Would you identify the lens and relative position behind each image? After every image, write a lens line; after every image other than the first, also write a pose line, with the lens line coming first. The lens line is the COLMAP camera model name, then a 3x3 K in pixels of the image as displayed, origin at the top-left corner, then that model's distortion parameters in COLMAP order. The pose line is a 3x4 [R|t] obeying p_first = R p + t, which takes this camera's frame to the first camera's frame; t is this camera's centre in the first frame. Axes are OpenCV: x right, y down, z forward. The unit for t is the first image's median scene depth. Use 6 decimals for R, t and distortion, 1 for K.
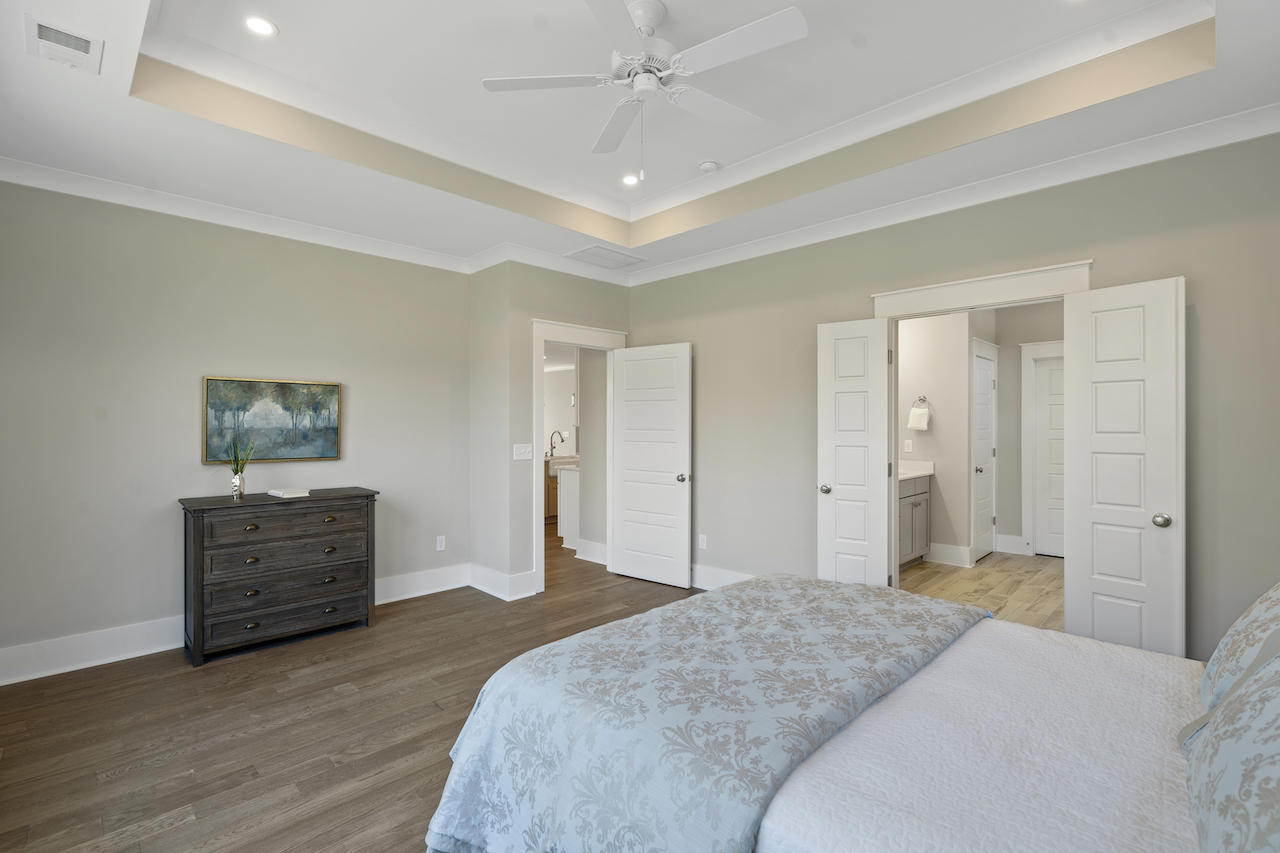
lens RADIAL K [[576.9, 0, 637.1], [0, 576.9, 428.1], [0, 0, 1]] dist [0.000975, 0.000105]
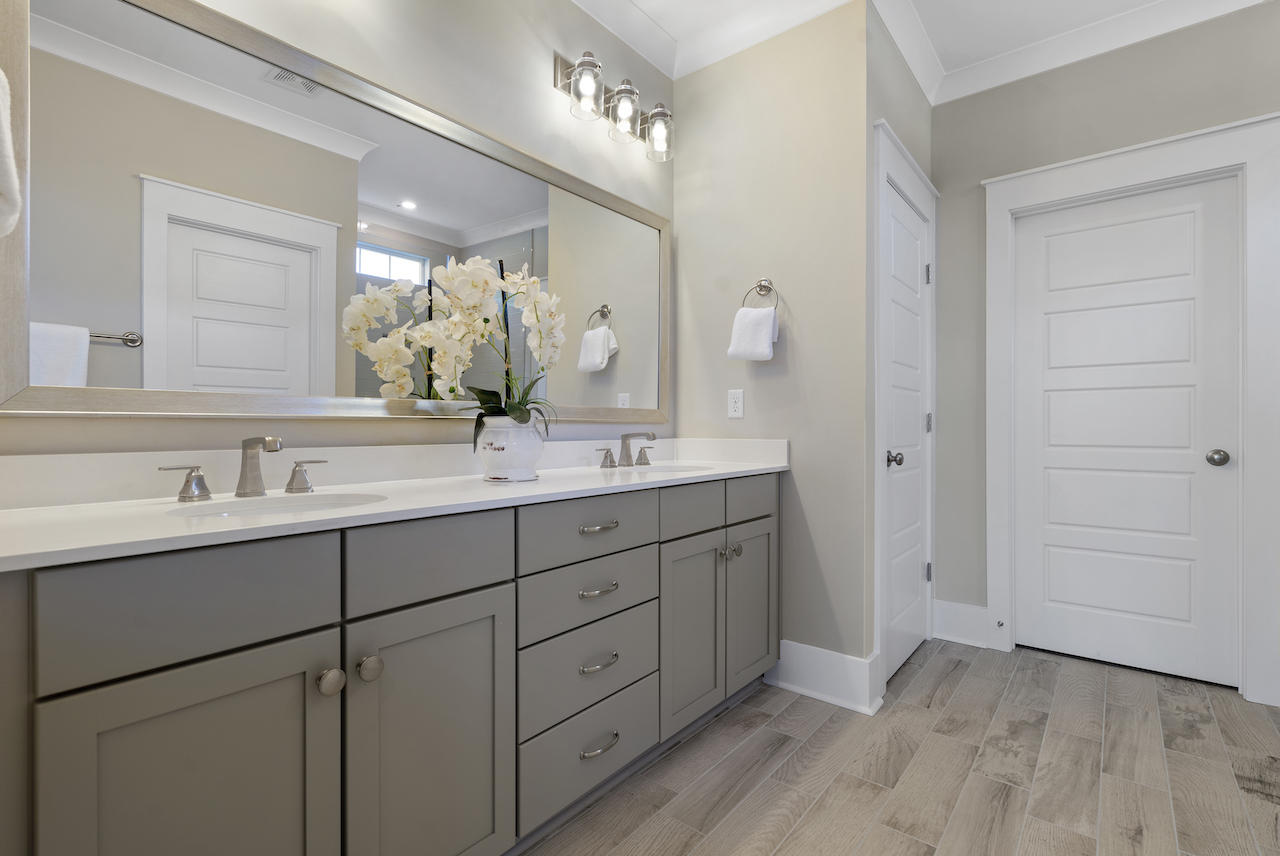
lens RADIAL K [[589.4, 0, 640.0], [0, 589.4, 428.0], [0, 0, 1]] dist [-0.000322, -0.000035]
pose [[0.994383, 0.001526, 0.105833, 0.352782], [-0.001002, 0.999987, -0.005008, 0.050411], [-0.105839, 0.004874, 0.994371, 0.578085]]
